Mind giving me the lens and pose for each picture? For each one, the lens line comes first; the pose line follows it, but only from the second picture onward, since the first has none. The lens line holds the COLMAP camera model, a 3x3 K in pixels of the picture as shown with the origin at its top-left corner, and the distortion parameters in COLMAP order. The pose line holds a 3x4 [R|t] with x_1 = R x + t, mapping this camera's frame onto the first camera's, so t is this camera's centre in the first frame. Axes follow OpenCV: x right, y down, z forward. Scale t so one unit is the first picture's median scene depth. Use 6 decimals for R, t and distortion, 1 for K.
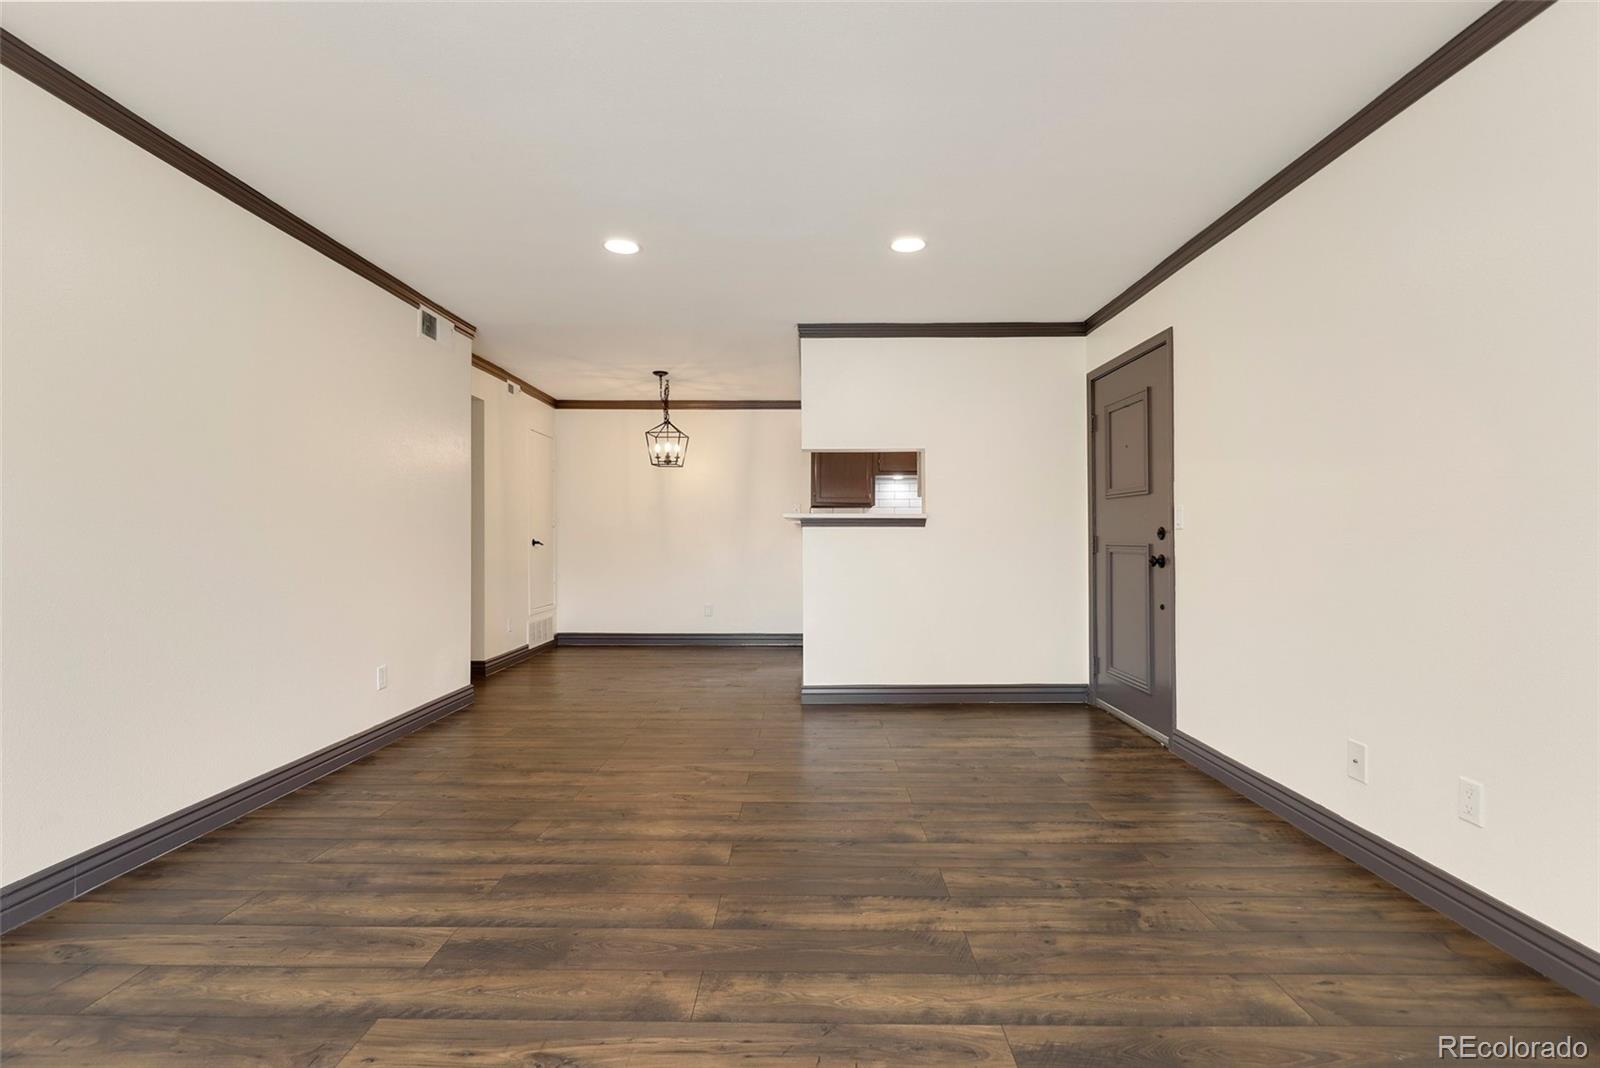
lens RADIAL K [[735.3, 0, 792.5], [0, 735.3, 536.7], [0, 0, 1]] dist [0.000849, 0.000305]
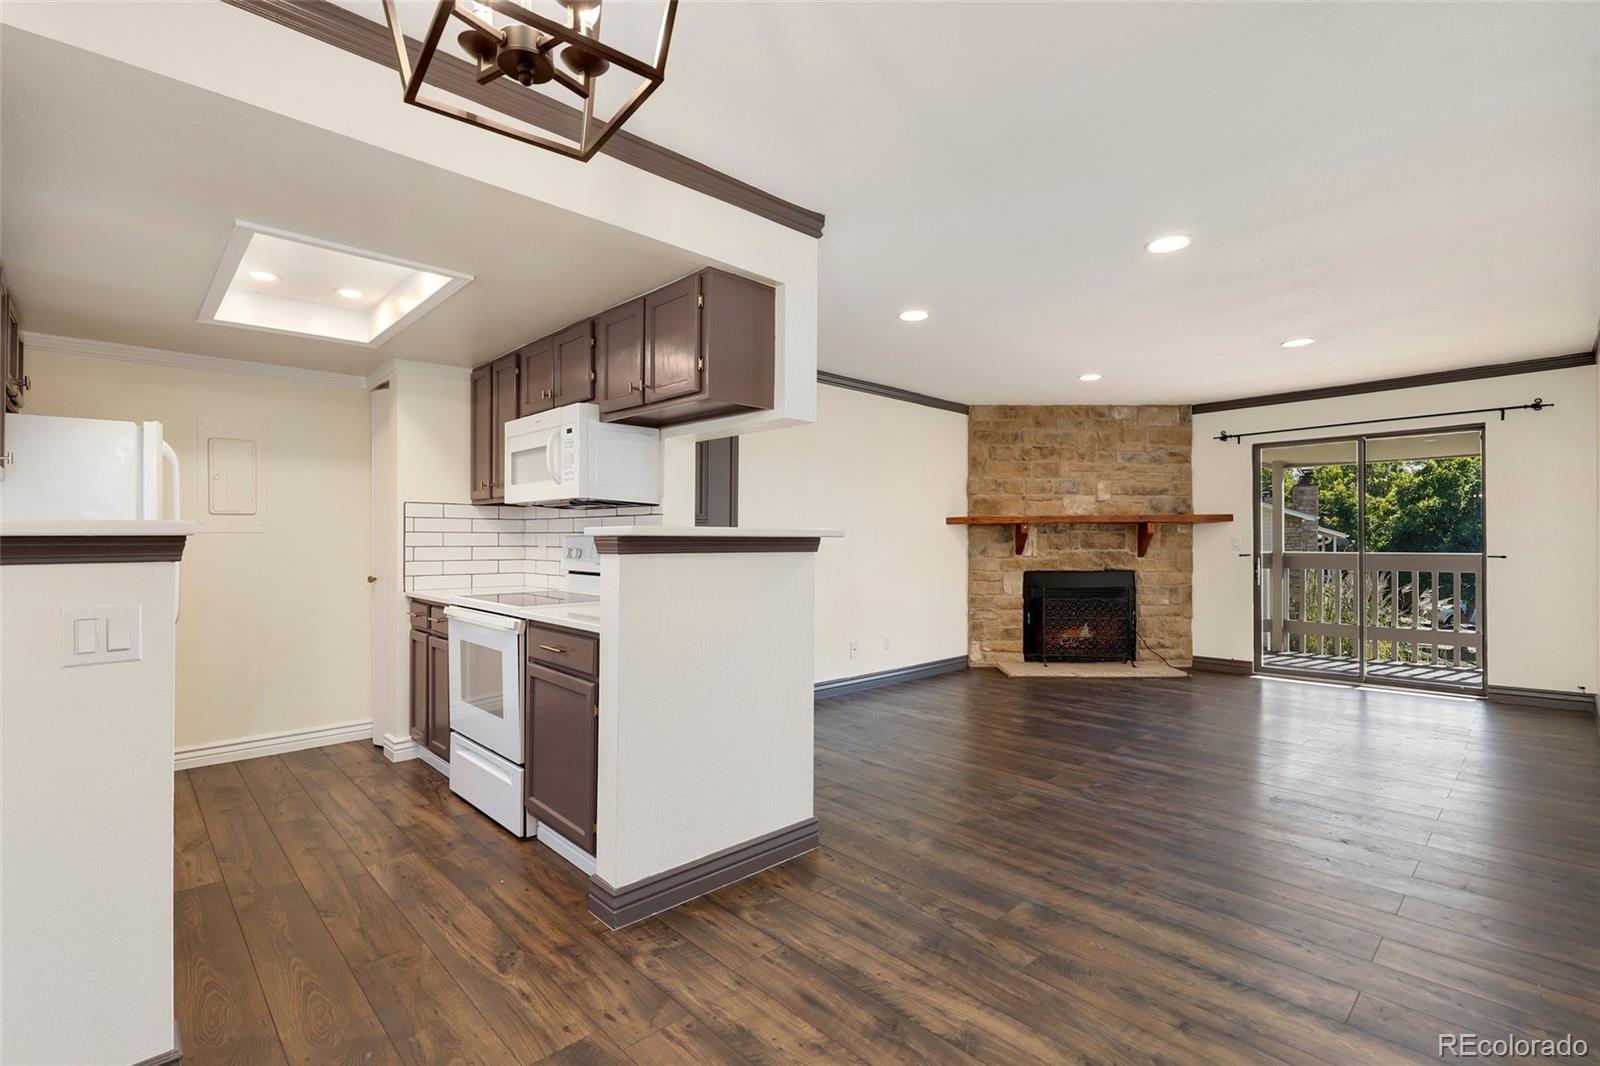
lens RADIAL K [[735.3, 0, 799.7], [0, 735.3, 533.2], [0, 0, 1]] dist [0.000849, 0.000305]
pose [[-0.706059, 0.006373, 0.708125, -0.500506], [-0.001095, 0.999948, -0.010092, -0.028959], [-0.708153, -0.007900, -0.706015, 1.772503]]
